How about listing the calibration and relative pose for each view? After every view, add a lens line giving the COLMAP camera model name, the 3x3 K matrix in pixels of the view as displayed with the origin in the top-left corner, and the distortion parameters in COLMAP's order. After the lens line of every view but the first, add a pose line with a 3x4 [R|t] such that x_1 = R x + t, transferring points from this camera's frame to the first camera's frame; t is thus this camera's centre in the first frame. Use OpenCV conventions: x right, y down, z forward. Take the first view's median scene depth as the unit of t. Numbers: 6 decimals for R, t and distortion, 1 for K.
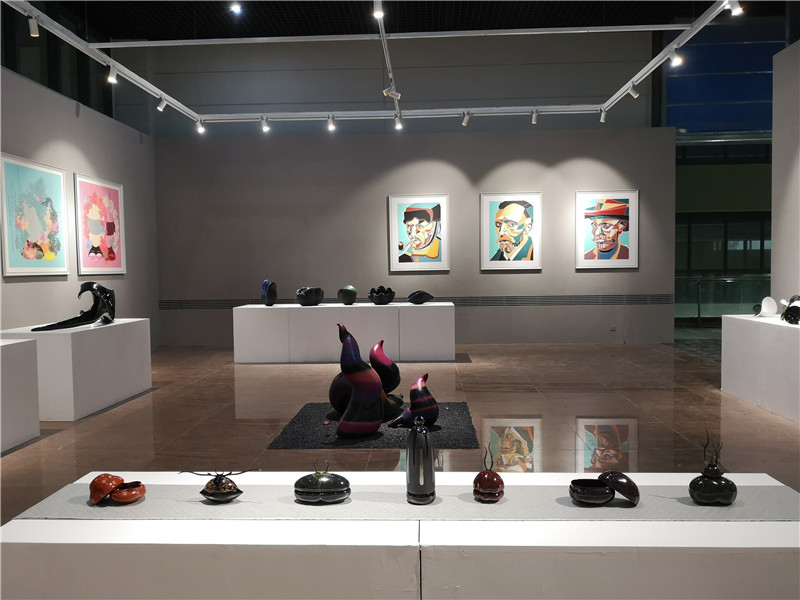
lens RADIAL K [[645.7, 0, 399.0], [0, 645.7, 302.3], [0, 0, 1]] dist [-0.003849, 0.009009]
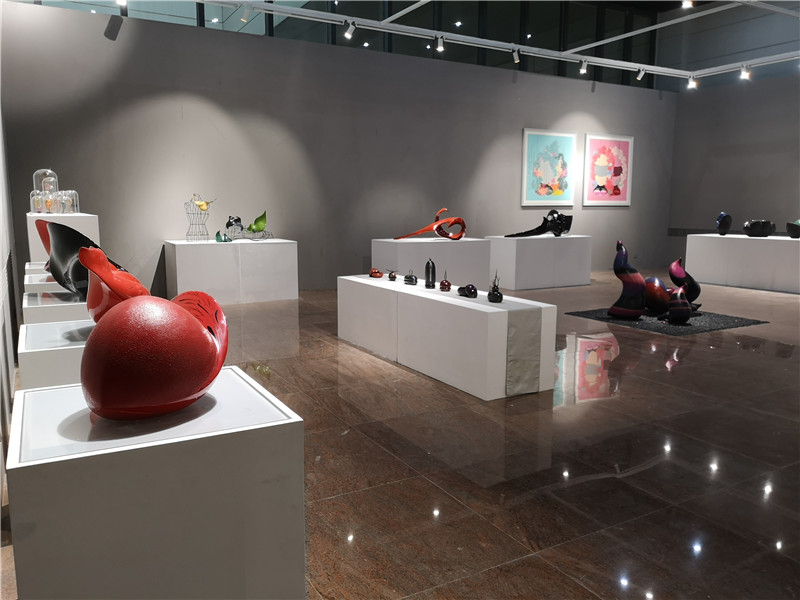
lens RADIAL K [[645.7, 0, 399.7], [0, 645.7, 299.0], [0, 0, 1]] dist [-0.003849, 0.009009]
pose [[0.533053, 0.135076, -0.835230, 0.493913], [-0.051430, 0.990521, 0.127368, 0.000950], [0.844517, -0.024938, 0.534947, -0.112735]]
